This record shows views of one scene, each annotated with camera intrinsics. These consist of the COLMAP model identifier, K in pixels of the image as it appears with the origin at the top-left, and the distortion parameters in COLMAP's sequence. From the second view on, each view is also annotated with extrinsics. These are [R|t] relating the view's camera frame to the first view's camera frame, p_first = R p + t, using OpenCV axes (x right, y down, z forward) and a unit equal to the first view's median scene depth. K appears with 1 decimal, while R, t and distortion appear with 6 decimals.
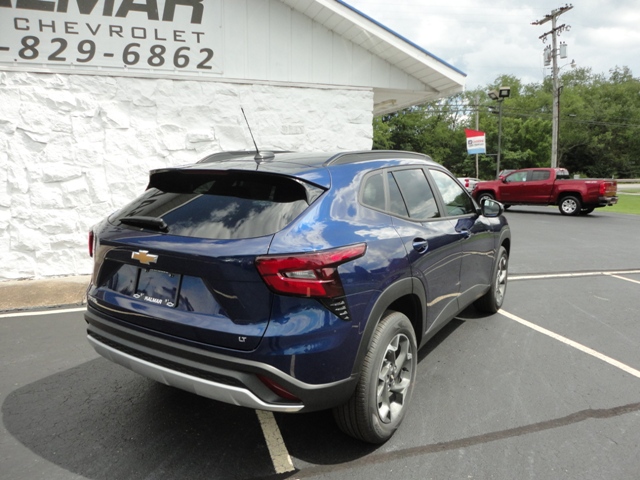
lens RADIAL K [[466.3, 0, 319.0], [0, 466.3, 242.2], [0, 0, 1]] dist [-0.009312, 0.011001]
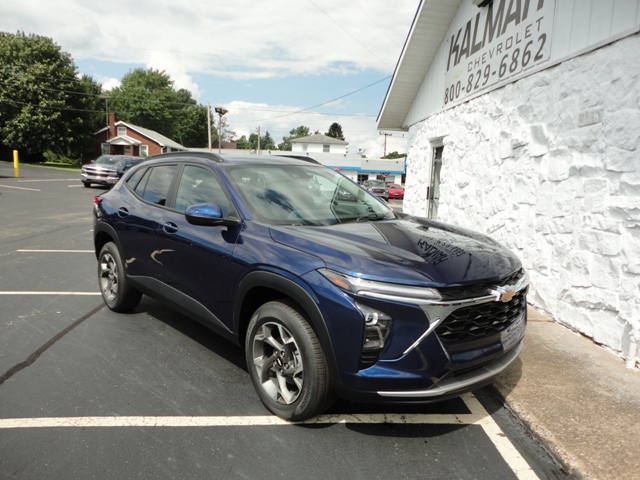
lens RADIAL K [[466.3, 0, 320.9], [0, 466.3, 239.5], [0, 0, 1]] dist [-0.009312, 0.011001]
pose [[-0.246753, 0.126795, -0.960748, 0.712075], [-0.187201, 0.966493, 0.175632, -0.136814], [0.950825, 0.223191, -0.214749, 0.900092]]
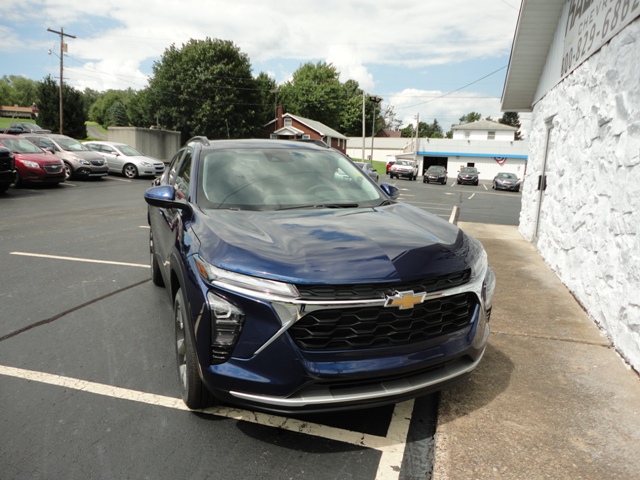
lens RADIAL K [[466.3, 0, 323.4], [0, 466.3, 240.1], [0, 0, 1]] dist [-0.009312, 0.011001]
pose [[-0.561473, 0.127100, -0.817676, 0.582226], [-0.163170, 0.951727, 0.259981, -0.168641], [0.811248, 0.279393, -0.513630, 1.095565]]
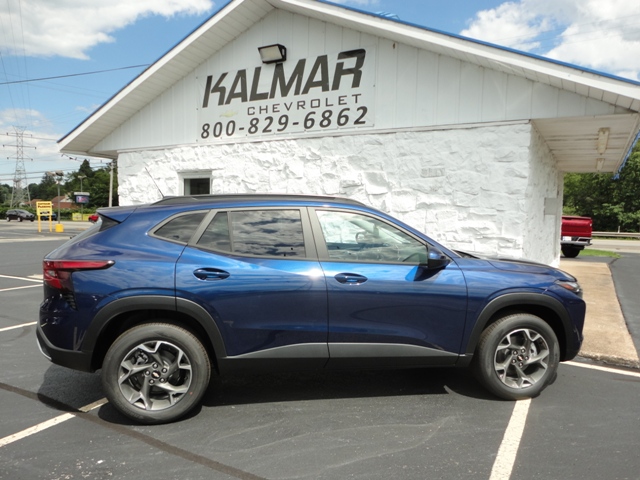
lens RADIAL K [[466.3, 0, 321.3], [0, 466.3, 239.8], [0, 0, 1]] dist [-0.009312, 0.011001]
pose [[0.676826, 0.061127, -0.733600, 0.565814], [-0.130994, 0.990643, -0.038311, -0.032871], [0.724394, 0.122027, 0.678500, 0.187599]]
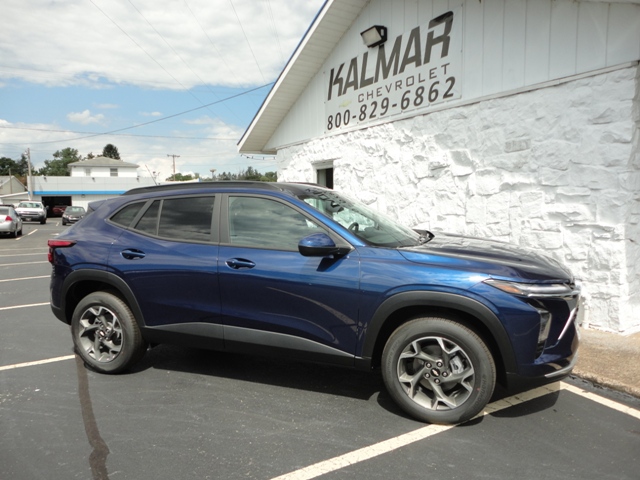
lens RADIAL K [[466.3, 0, 320.6], [0, 466.3, 240.8], [0, 0, 1]] dist [-0.009312, 0.011001]
pose [[0.202854, 0.090205, -0.975045, 0.742529], [-0.139148, 0.988298, 0.062482, -0.087122], [0.969272, 0.123001, 0.213032, 0.560051]]
